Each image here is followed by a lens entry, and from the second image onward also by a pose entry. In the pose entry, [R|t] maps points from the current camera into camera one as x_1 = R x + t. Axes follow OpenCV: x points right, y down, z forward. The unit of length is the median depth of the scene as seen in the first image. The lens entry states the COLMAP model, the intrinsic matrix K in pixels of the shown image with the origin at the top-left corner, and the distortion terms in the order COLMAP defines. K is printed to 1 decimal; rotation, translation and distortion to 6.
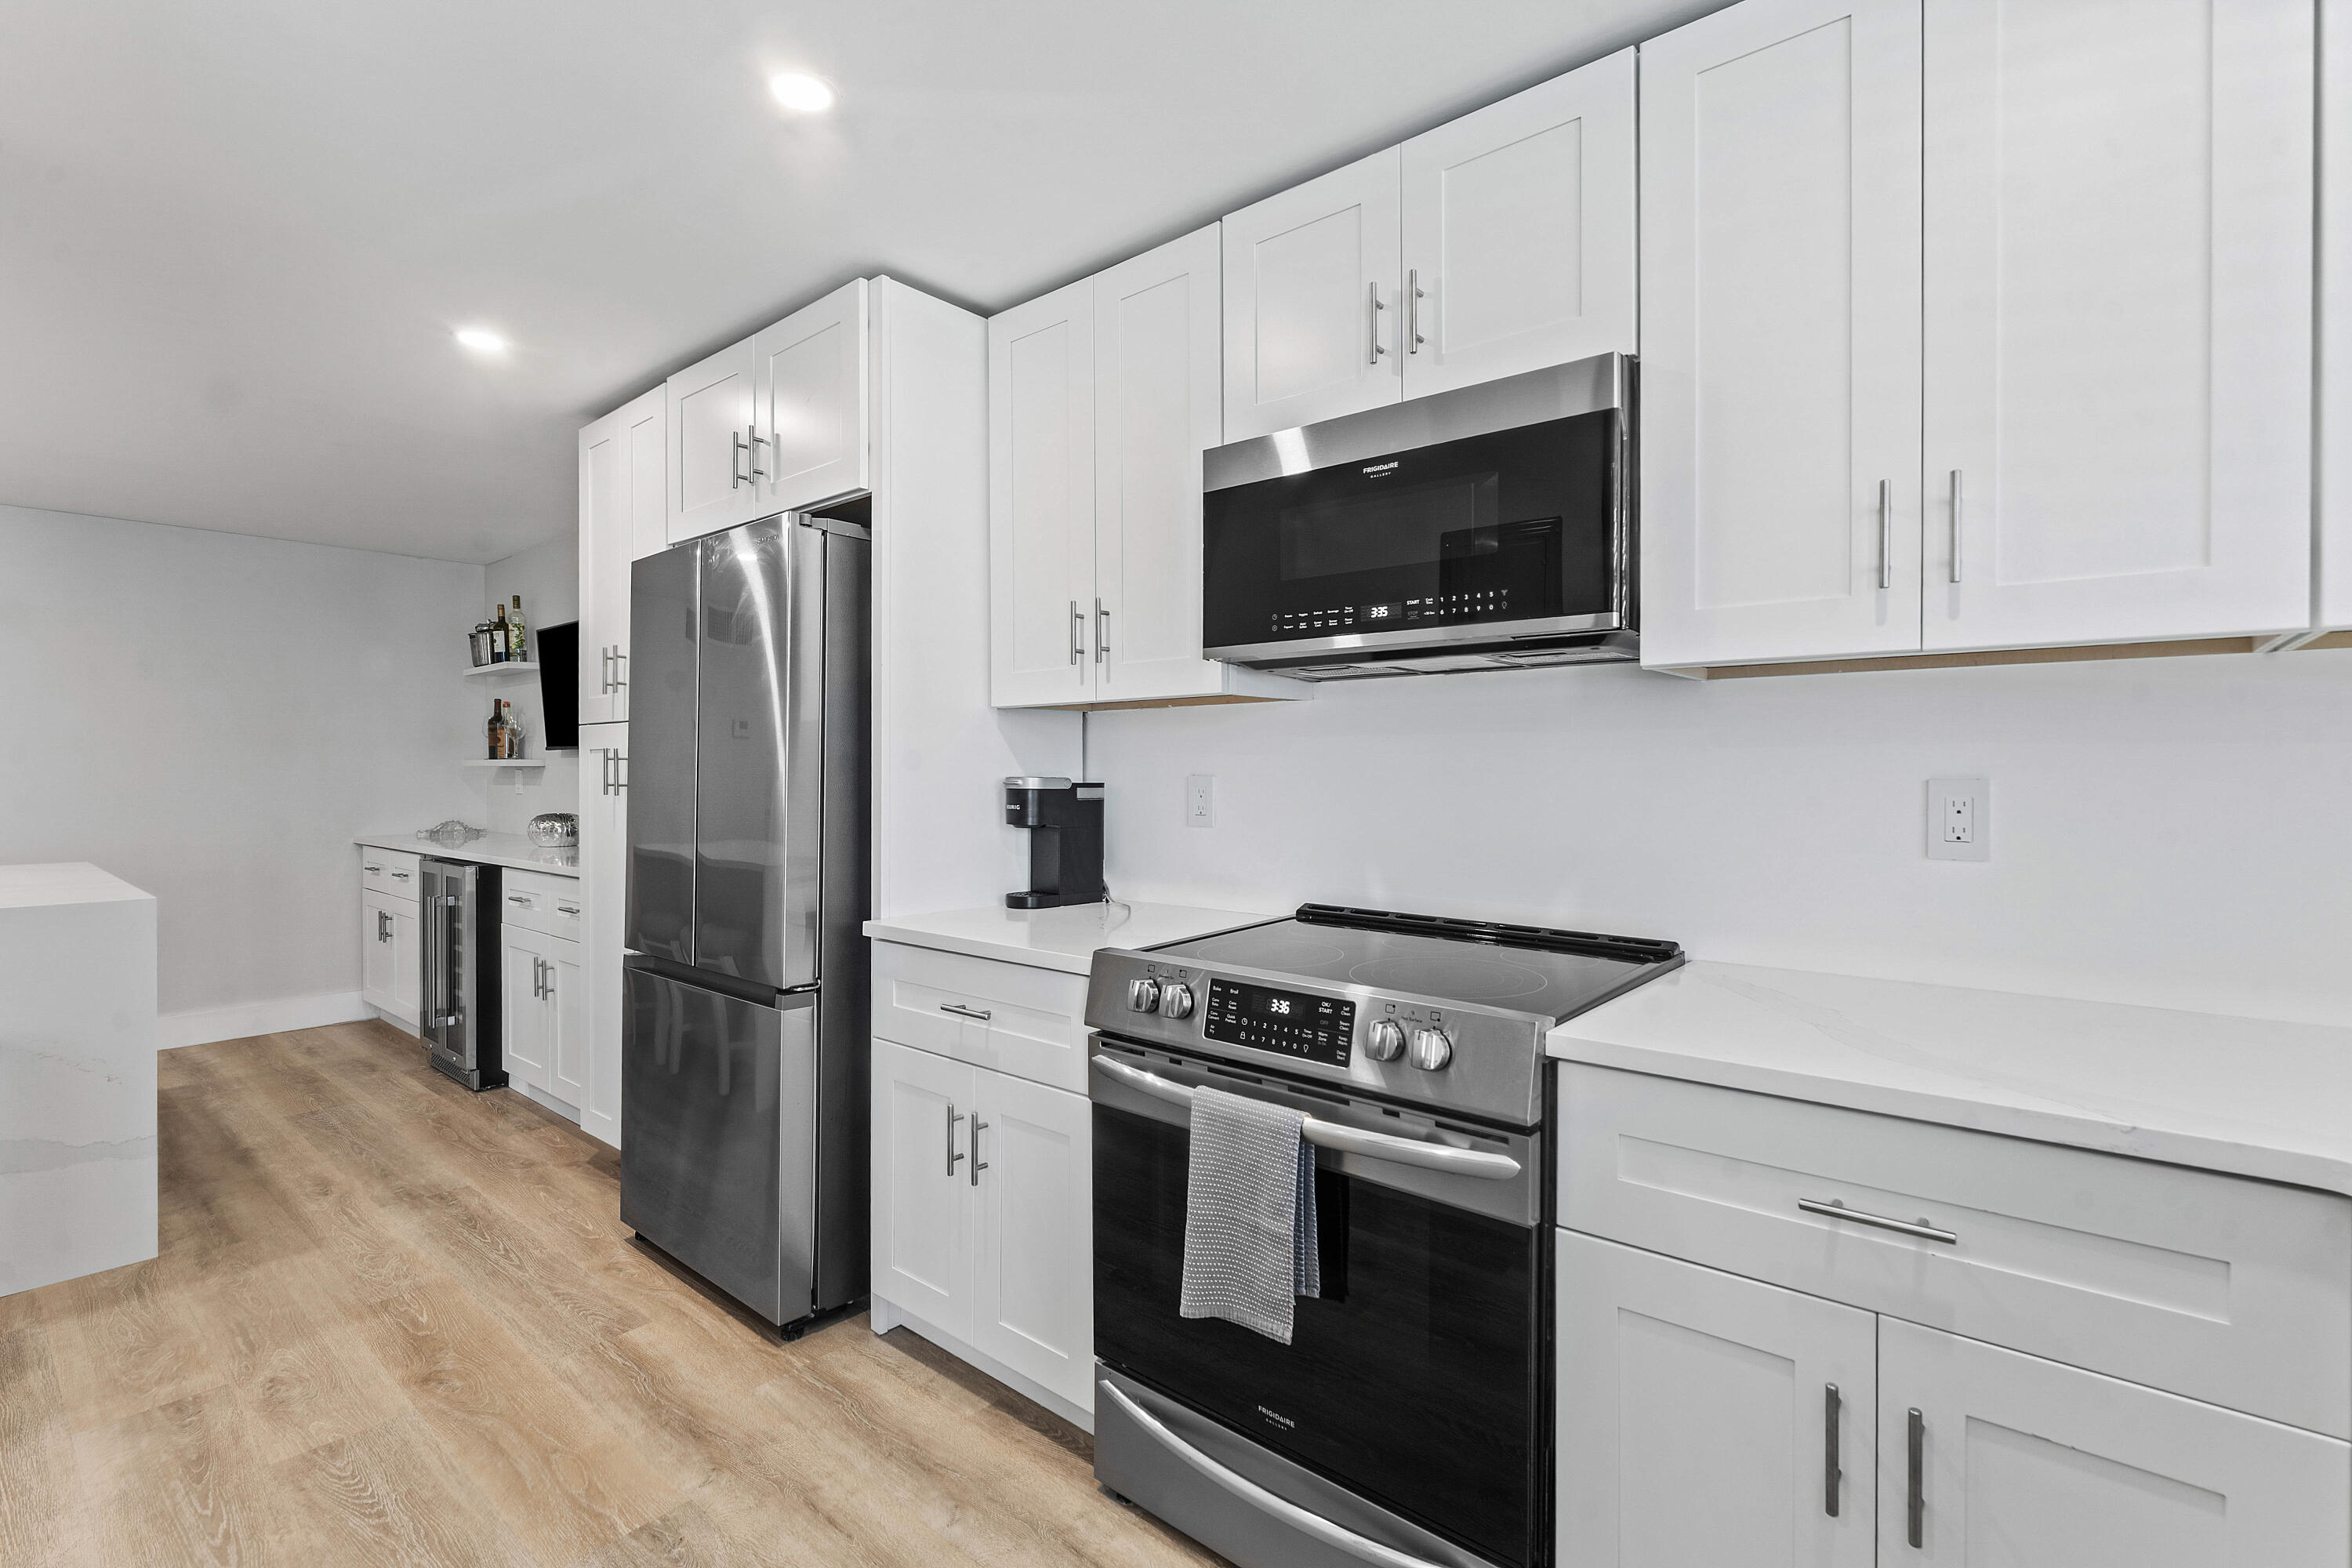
lens RADIAL K [[1079.7, 0, 1171.8], [0, 1079.7, 772.6], [0, 0, 1]] dist [0.000253, 0.000025]
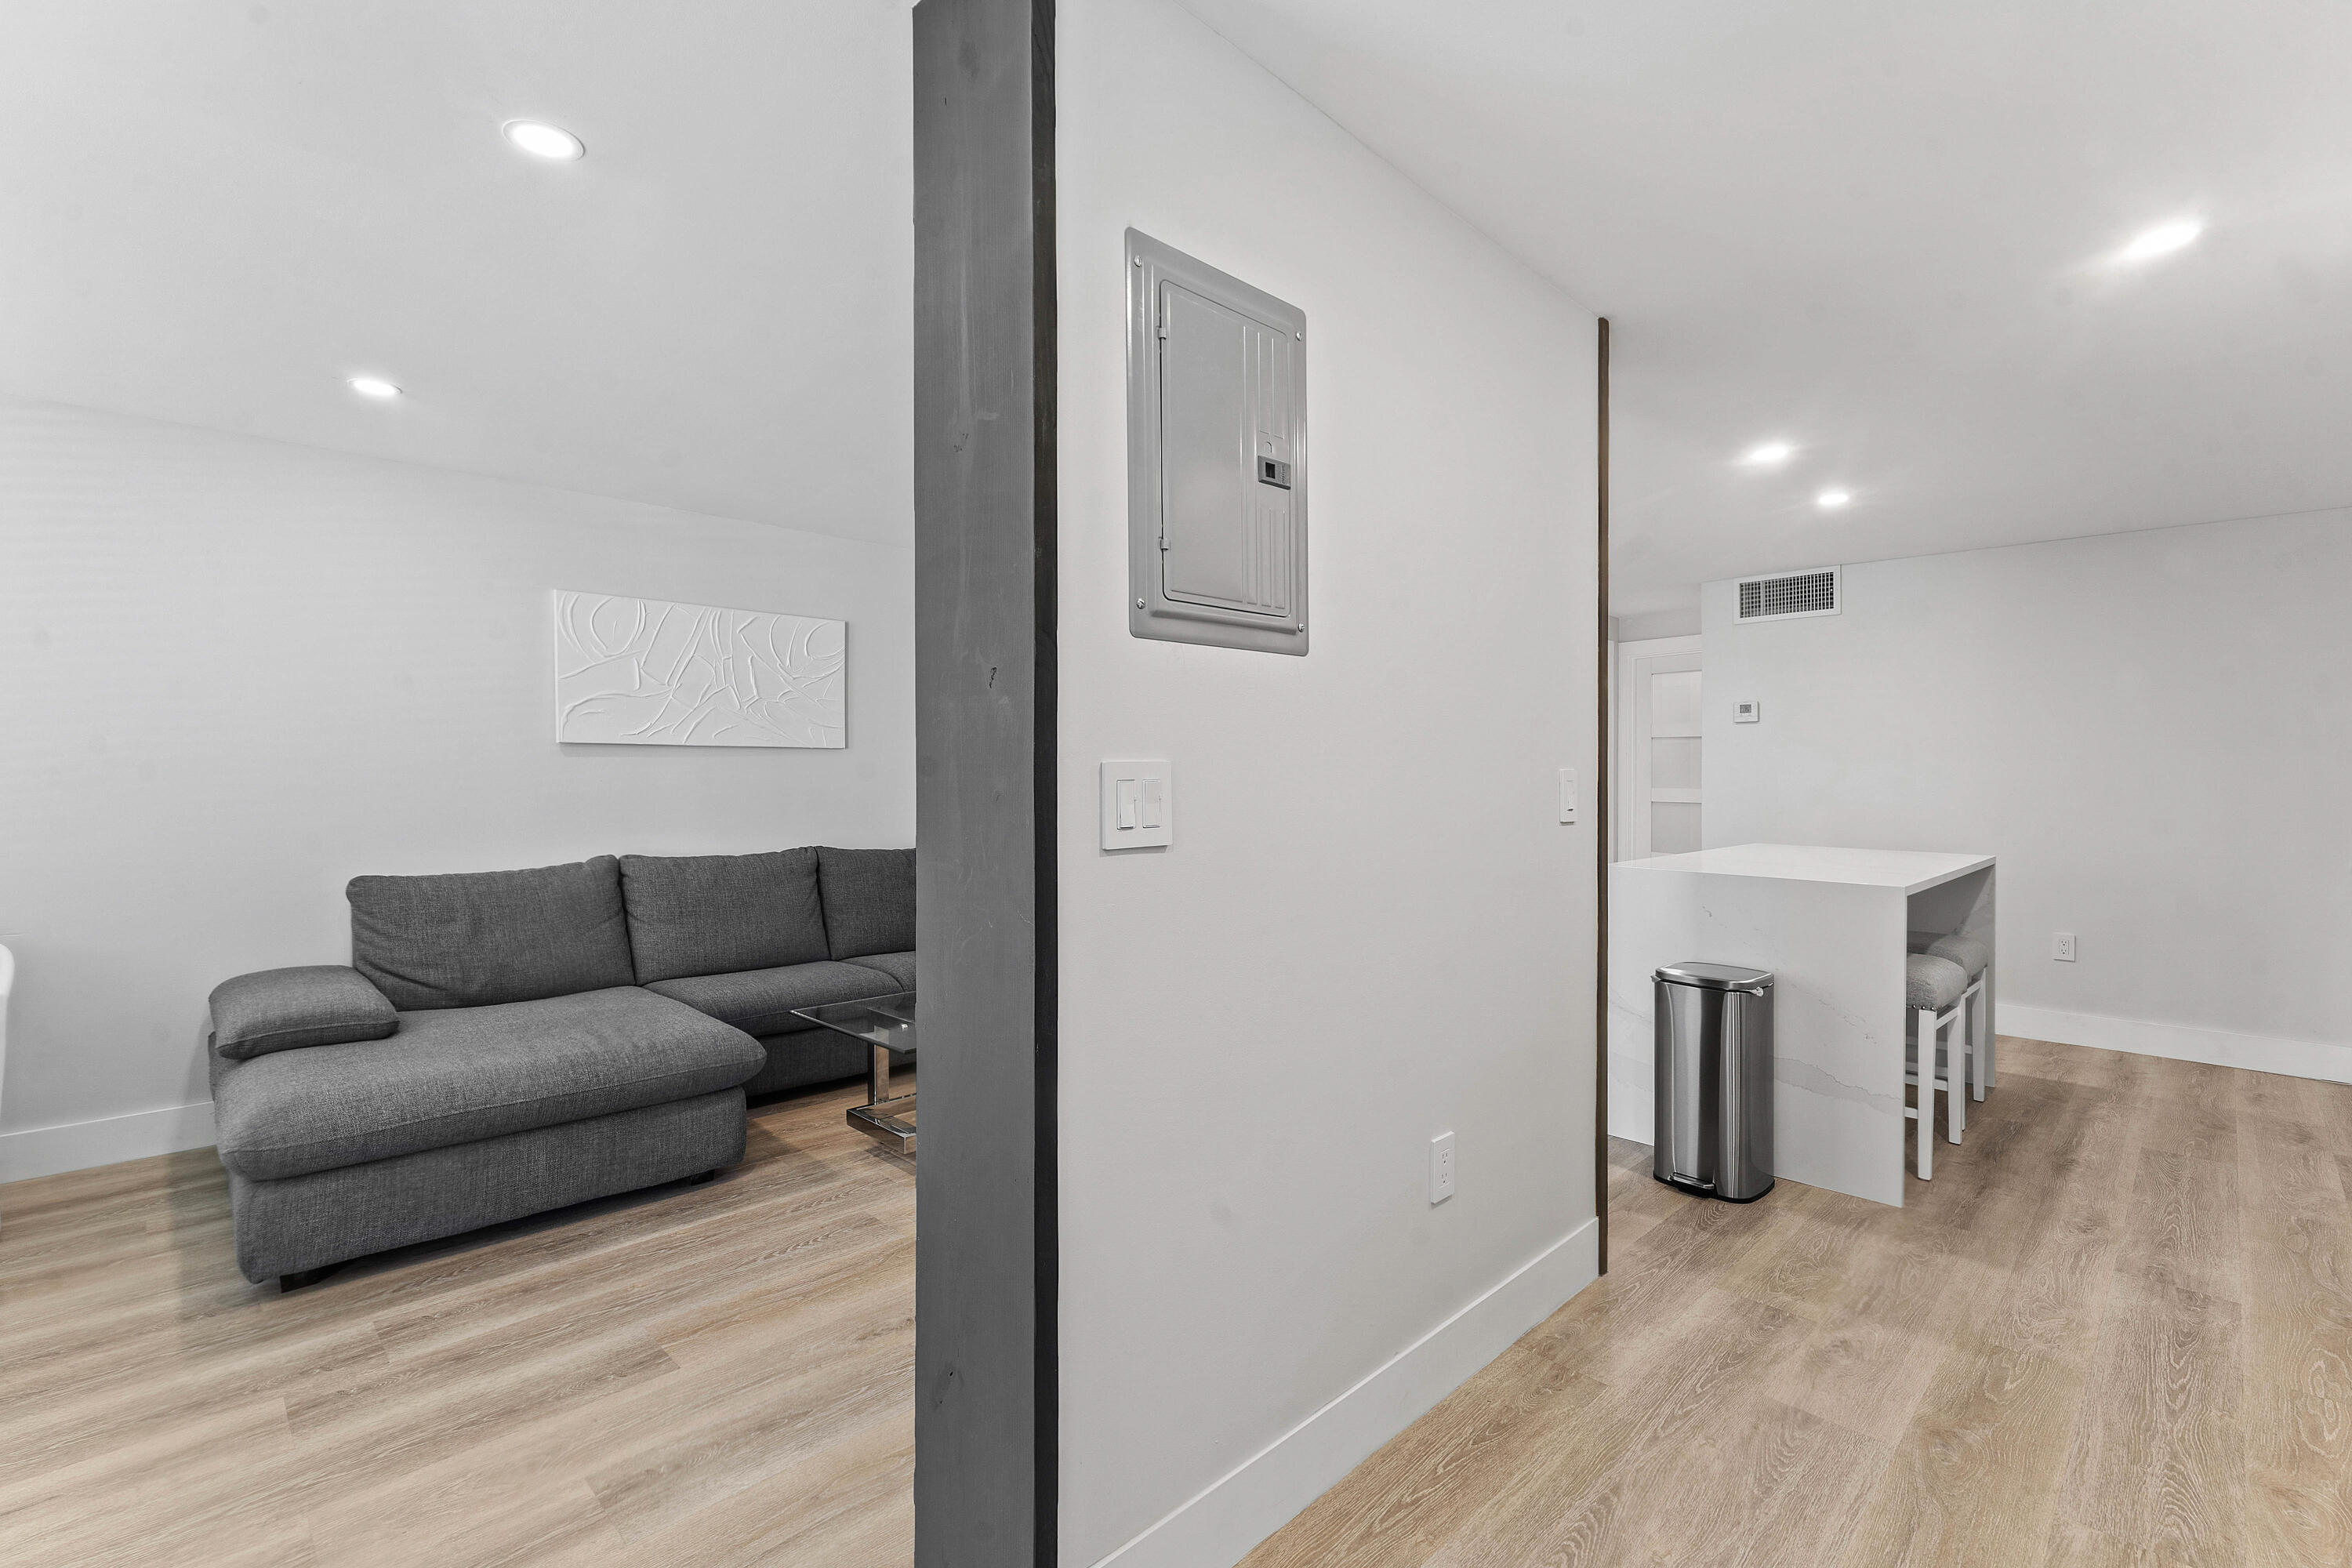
lens RADIAL K [[1042.5, 0, 1172.2], [0, 1042.5, 780.1], [0, 0, 1]] dist [0.003185, -0.000471]
pose [[-0.082044, 0.010554, -0.996573, 0.229183], [-0.010301, 0.999882, 0.011438, 0.000833], [0.996575, 0.011204, -0.081926, 0.384569]]
